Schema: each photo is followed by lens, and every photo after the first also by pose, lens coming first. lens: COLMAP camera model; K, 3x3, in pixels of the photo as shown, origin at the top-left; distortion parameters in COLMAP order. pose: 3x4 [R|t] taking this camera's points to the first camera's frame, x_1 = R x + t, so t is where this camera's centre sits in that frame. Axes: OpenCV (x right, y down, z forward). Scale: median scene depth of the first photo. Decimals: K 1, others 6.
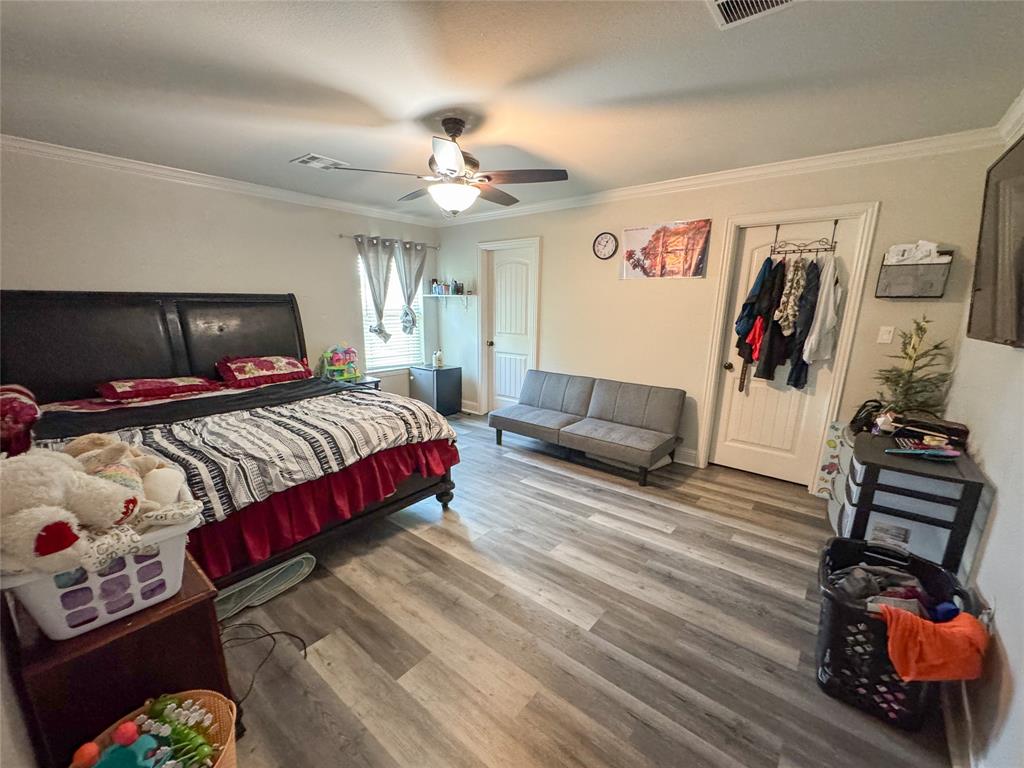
lens RADIAL K [[419.2, 0, 506.7], [0, 419.2, 381.5], [0, 0, 1]] dist [-0.003570, 0.000374]
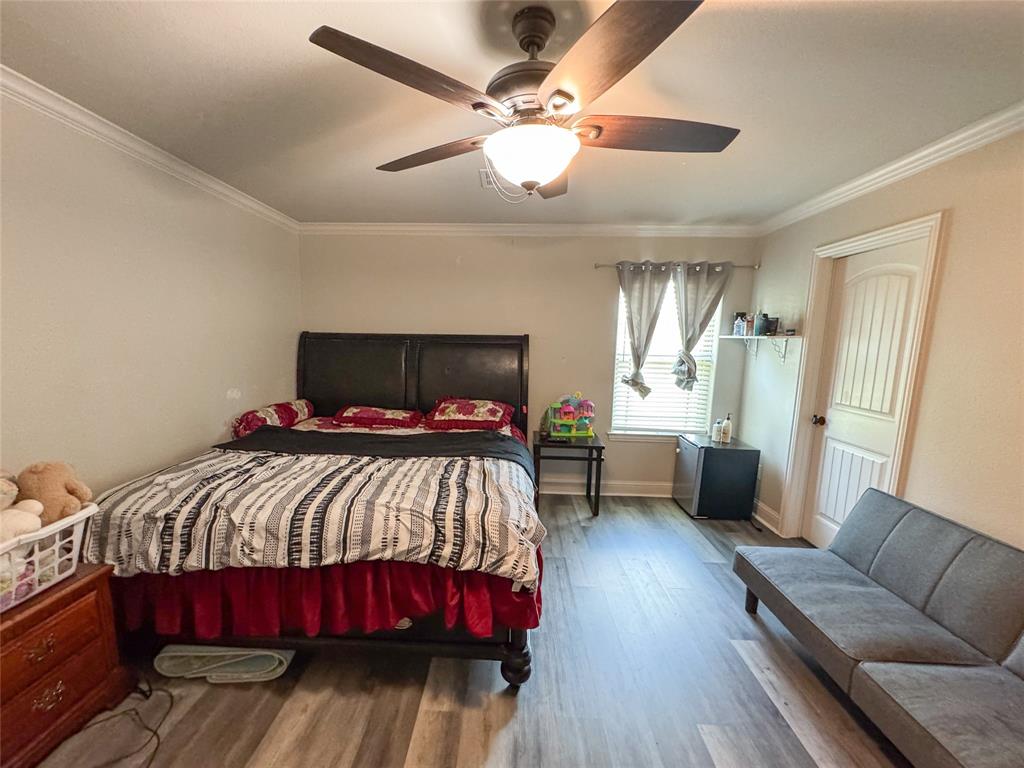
lens RADIAL K [[419.2, 0, 507.7], [0, 419.2, 392.2], [0, 0, 1]] dist [-0.003570, 0.000374]
pose [[0.604256, 0.104176, -0.789951, 0.197090], [-0.161425, 0.986863, 0.006666, -0.084329], [0.780267, 0.123490, 0.613134, 0.416259]]
